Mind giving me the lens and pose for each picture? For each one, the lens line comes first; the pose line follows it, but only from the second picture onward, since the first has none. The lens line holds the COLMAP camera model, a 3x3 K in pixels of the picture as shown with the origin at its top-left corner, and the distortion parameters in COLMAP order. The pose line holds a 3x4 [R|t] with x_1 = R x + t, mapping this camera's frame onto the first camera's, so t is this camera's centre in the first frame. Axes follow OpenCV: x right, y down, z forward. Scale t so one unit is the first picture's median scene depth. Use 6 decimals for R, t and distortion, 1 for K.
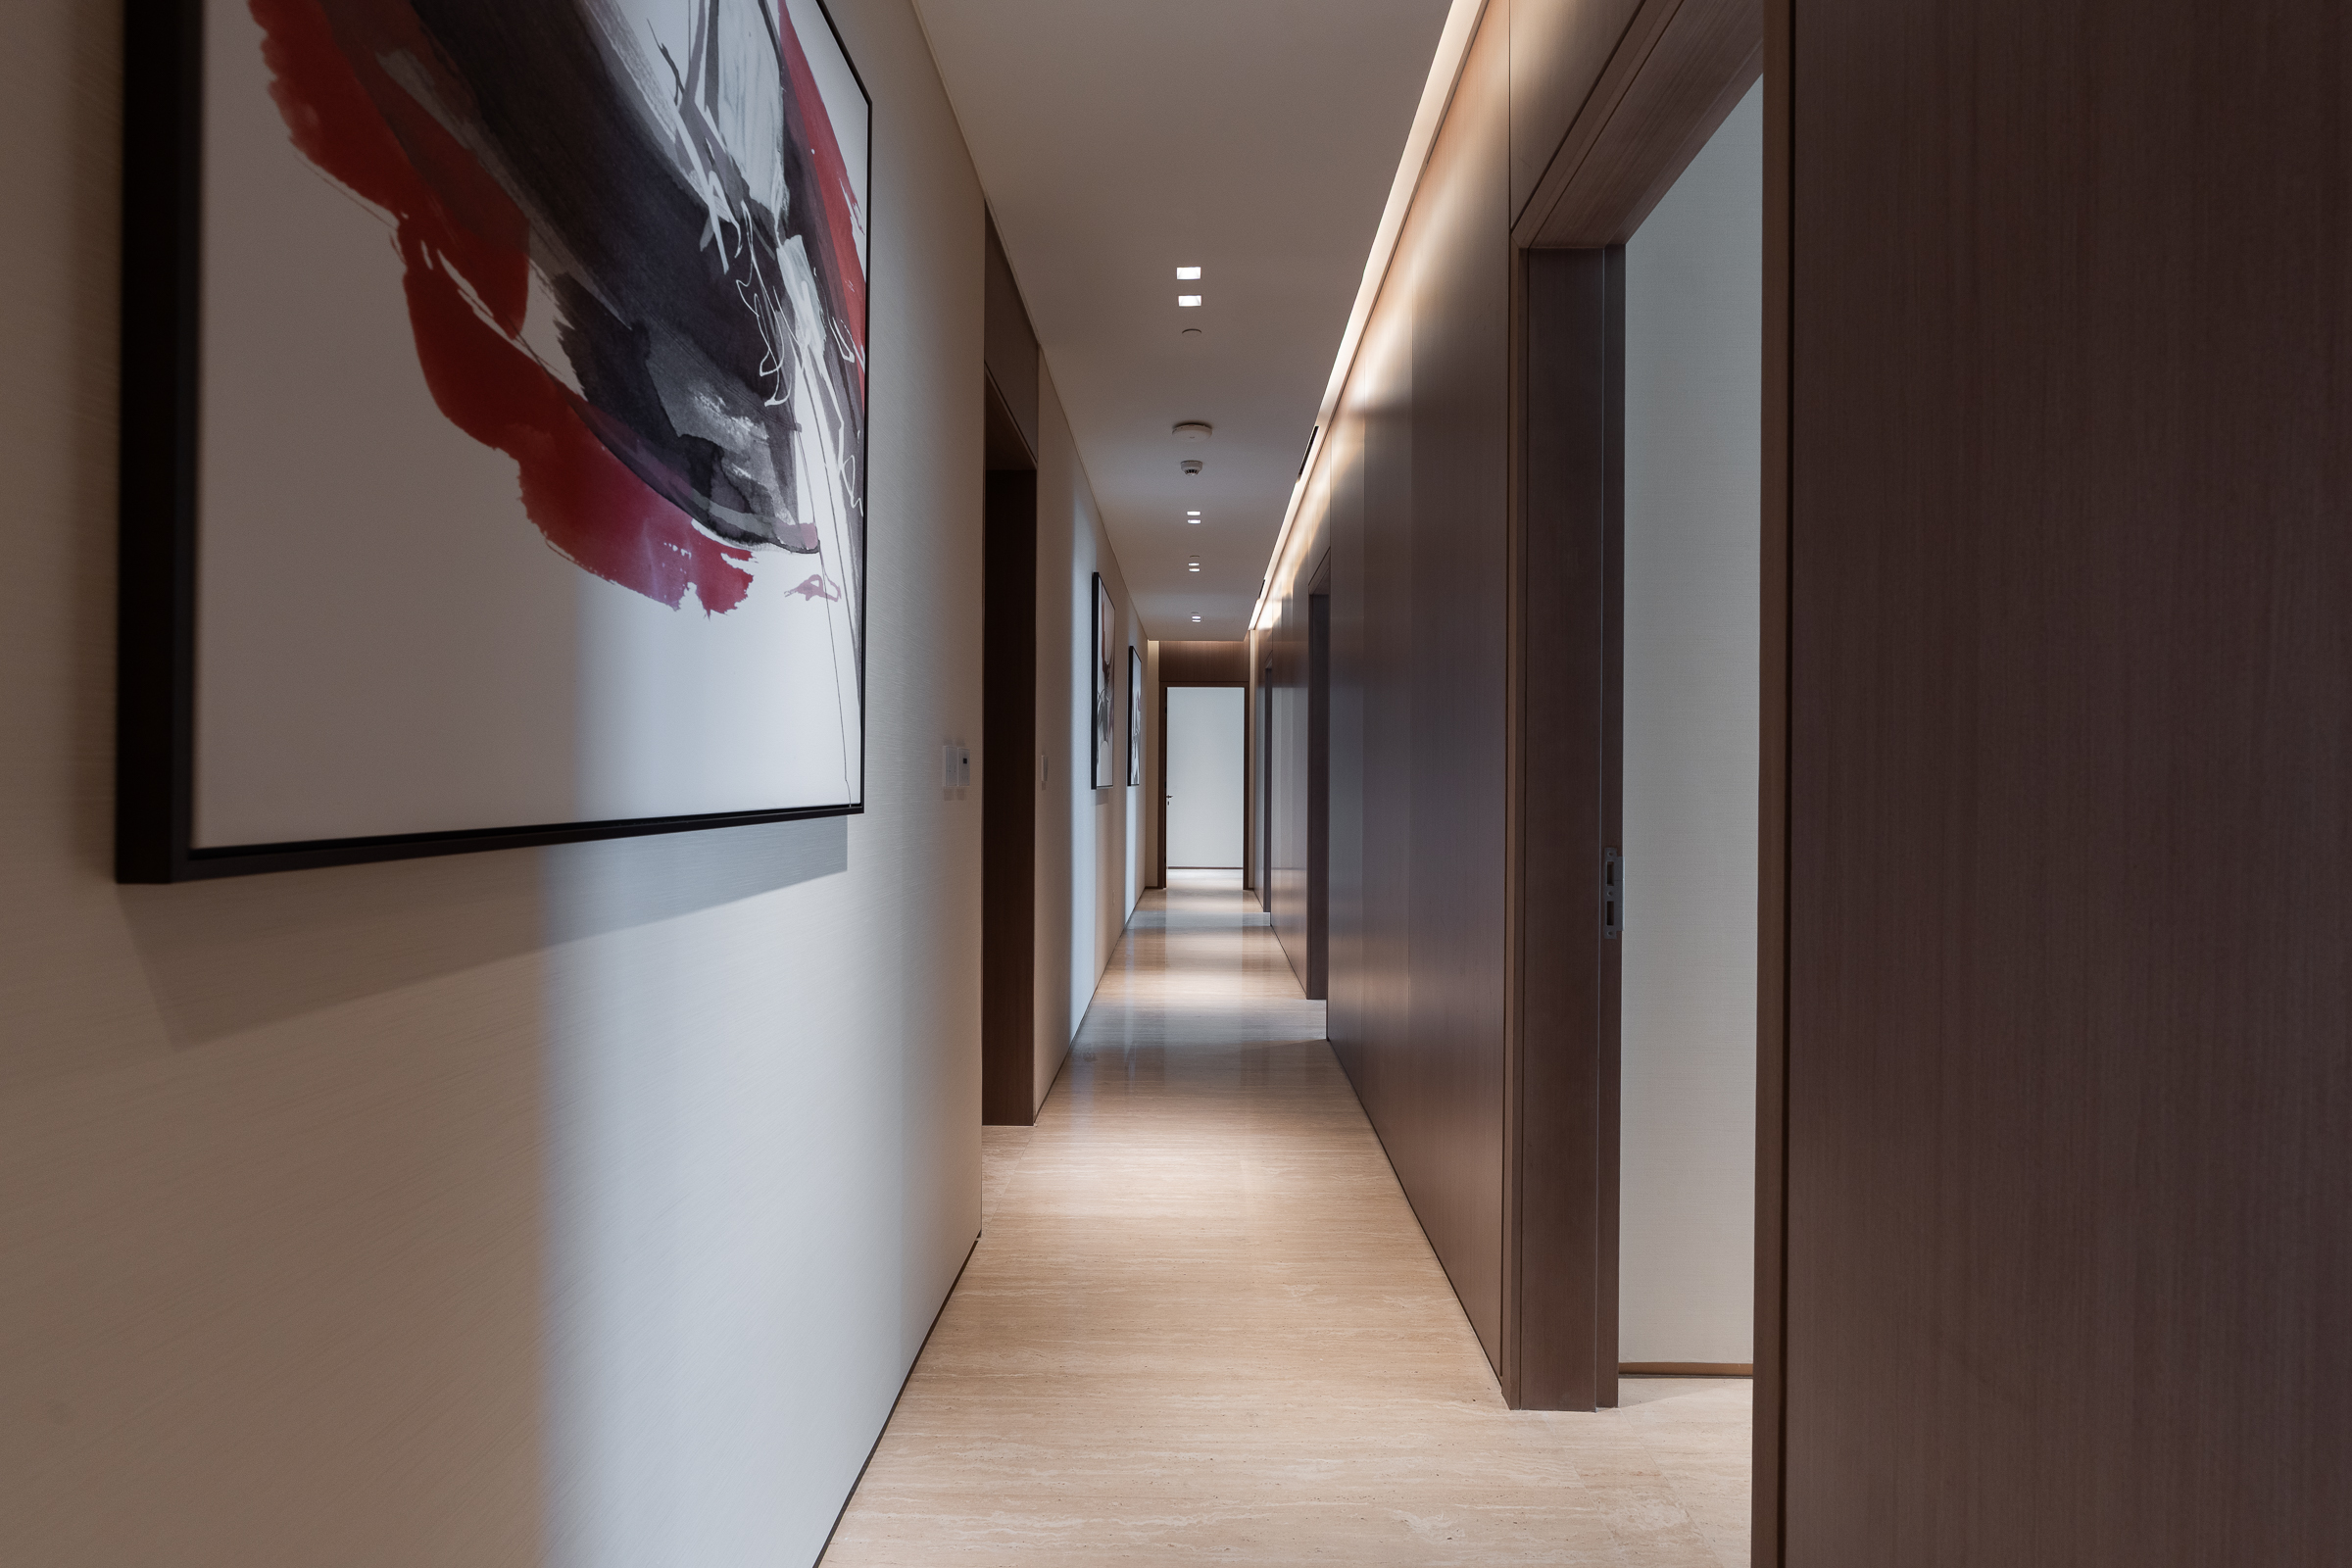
lens RADIAL K [[1060.3, 0, 1176.0], [0, 1060.3, 784.0], [0, 0, 1]] dist [0.000292, 0.000089]
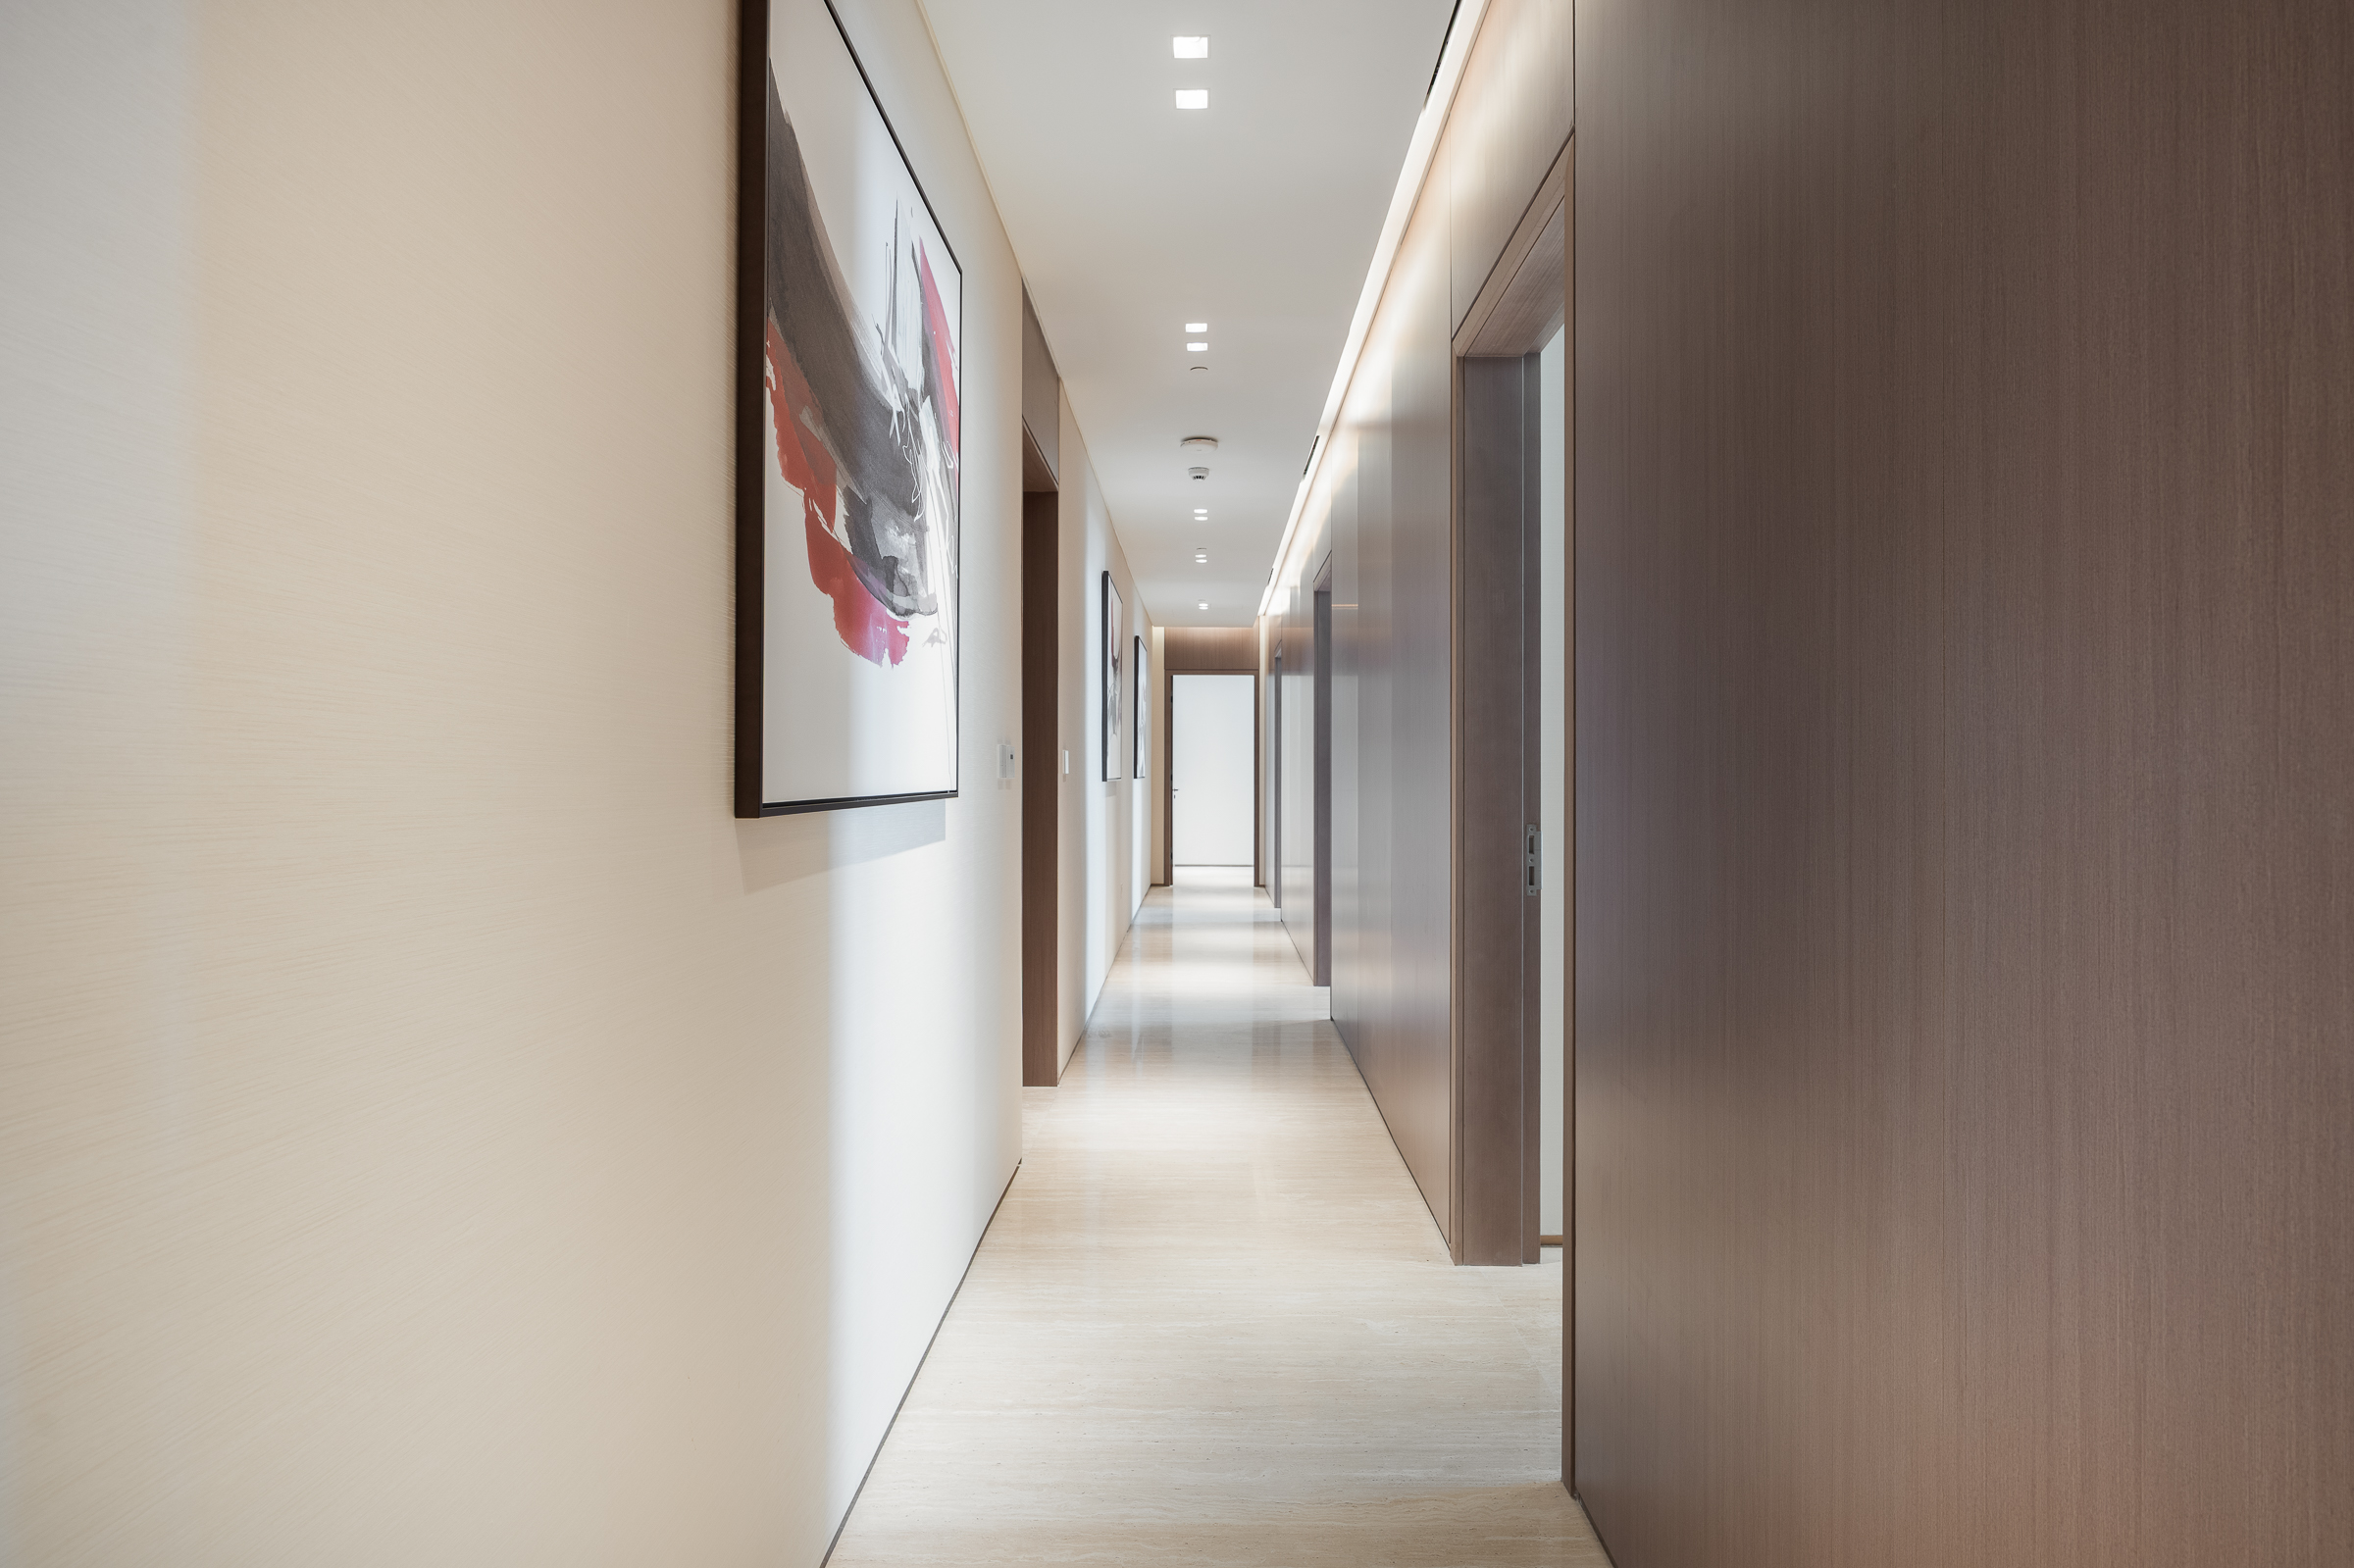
lens RADIAL K [[1156.9, 0, 1099.0], [0, 1156.9, 753.9], [0, 0, 1]] dist [0.001302, 0.000095]
pose [[0.997477, -0.003913, -0.070877, -0.005704], [0.002495, 0.999795, -0.020079, 0.001049], [0.070942, 0.019852, 0.997283, -0.228977]]
